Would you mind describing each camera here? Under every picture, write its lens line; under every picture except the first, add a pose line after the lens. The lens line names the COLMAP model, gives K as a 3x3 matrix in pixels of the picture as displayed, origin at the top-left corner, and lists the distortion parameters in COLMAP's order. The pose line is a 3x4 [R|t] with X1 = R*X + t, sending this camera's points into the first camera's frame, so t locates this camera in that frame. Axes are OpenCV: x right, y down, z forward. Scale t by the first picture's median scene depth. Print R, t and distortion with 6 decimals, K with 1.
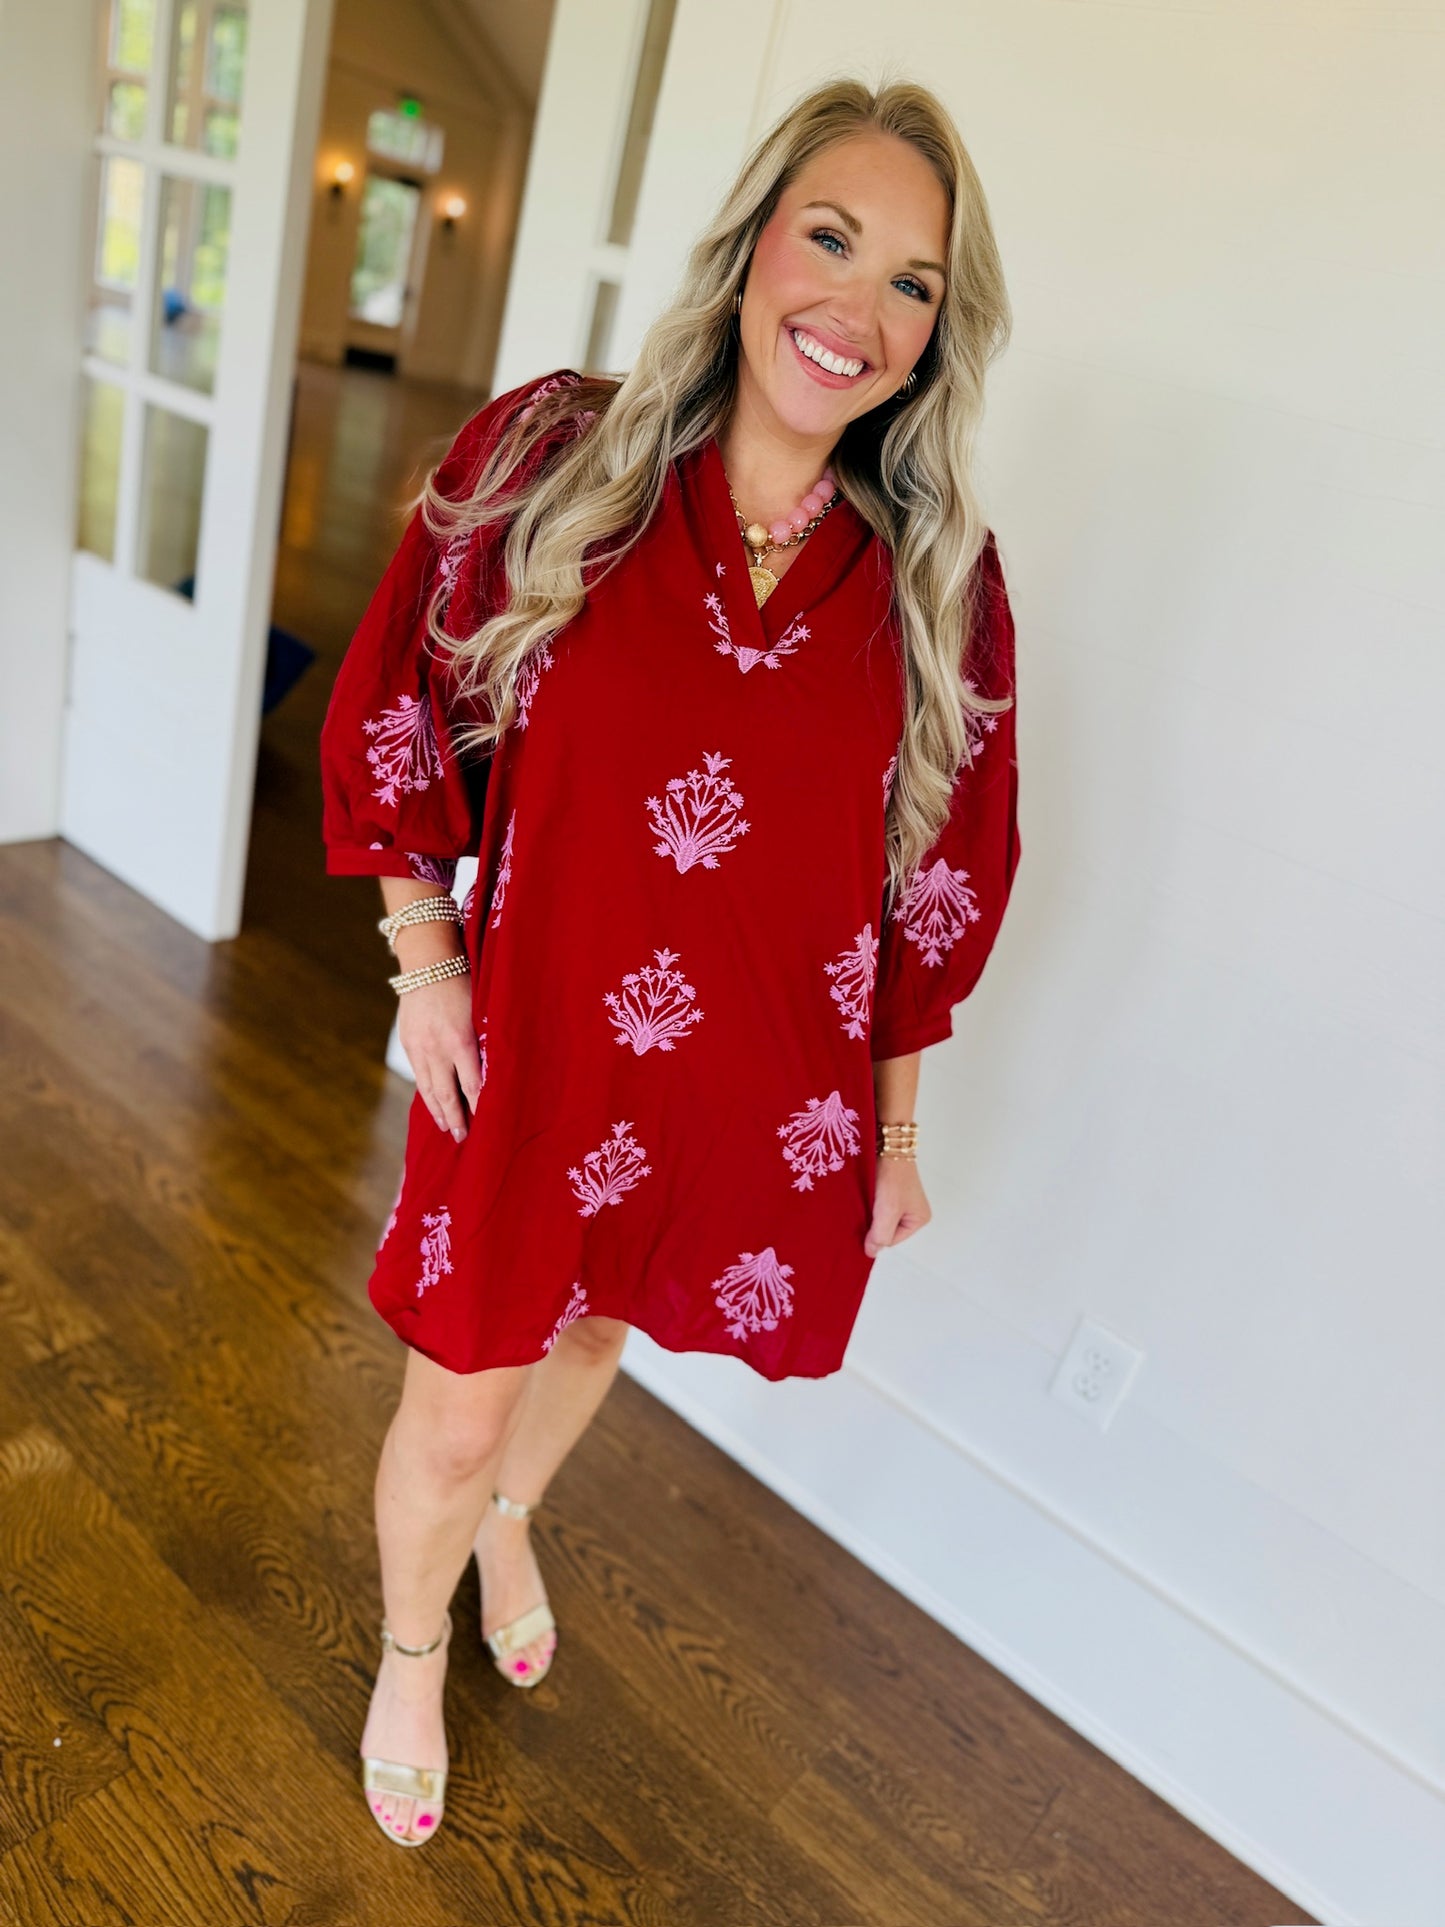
lens RADIAL K [[1427.5, 0, 722.5], [0, 1427.5, 963.5], [0, 0, 1]] dist [0.012775, -0.003214]
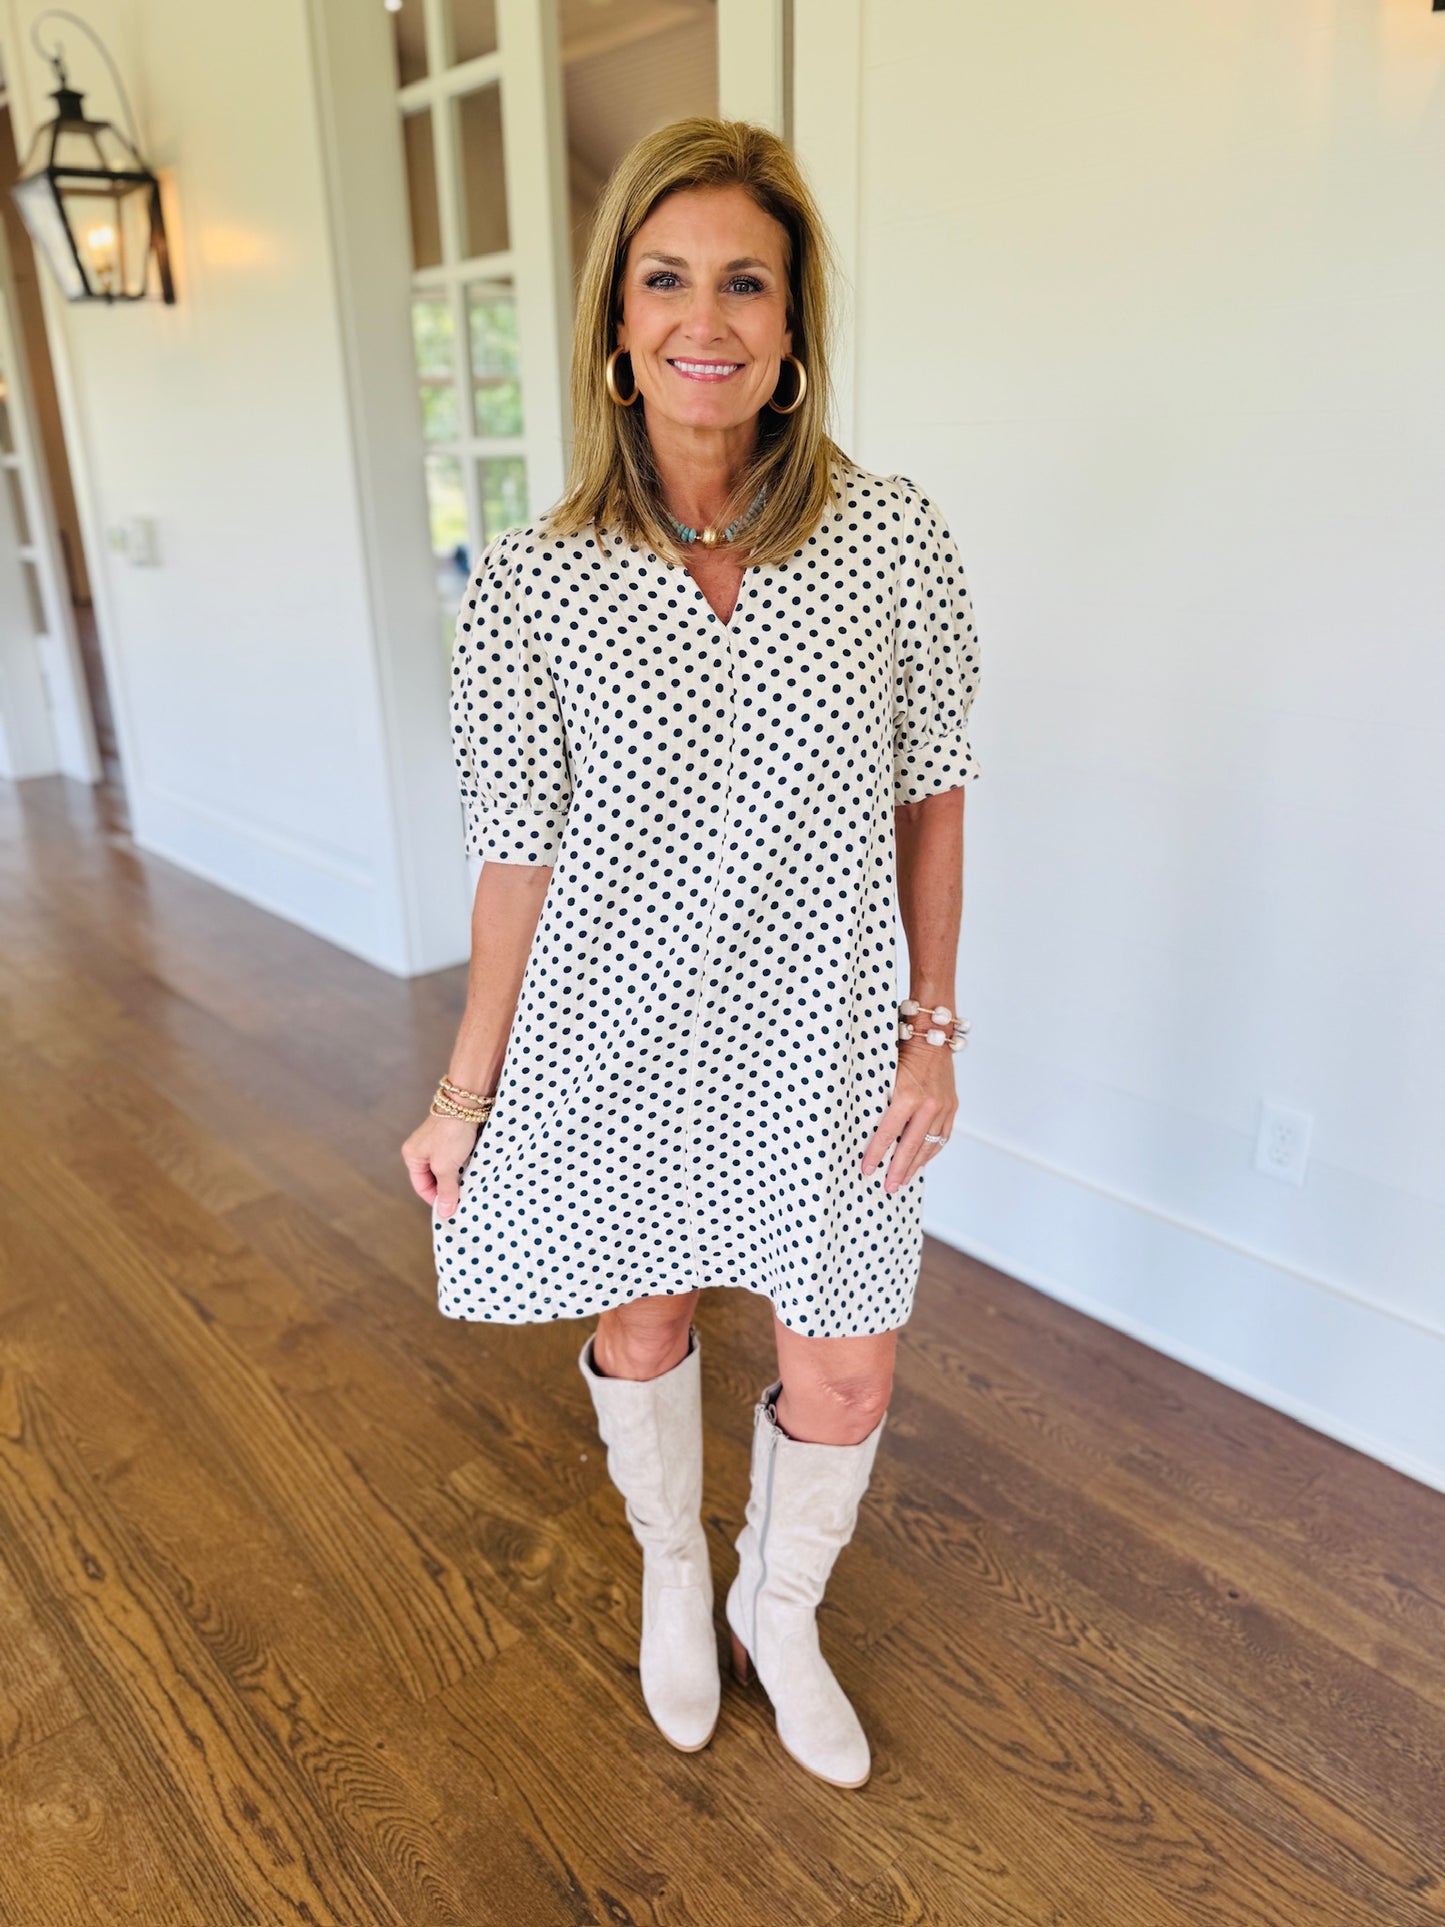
lens RADIAL K [[1441.0, 0, 722.5], [0, 1441.0, 963.5], [0, 0, 1]] dist [0.097357, -0.135156]
pose [[0.956558, -0.178545, -0.230472, 0.111004], [0.155324, 0.981101, -0.115392, 0.206371], [0.246719, 0.074581, 0.966213, -0.435781]]
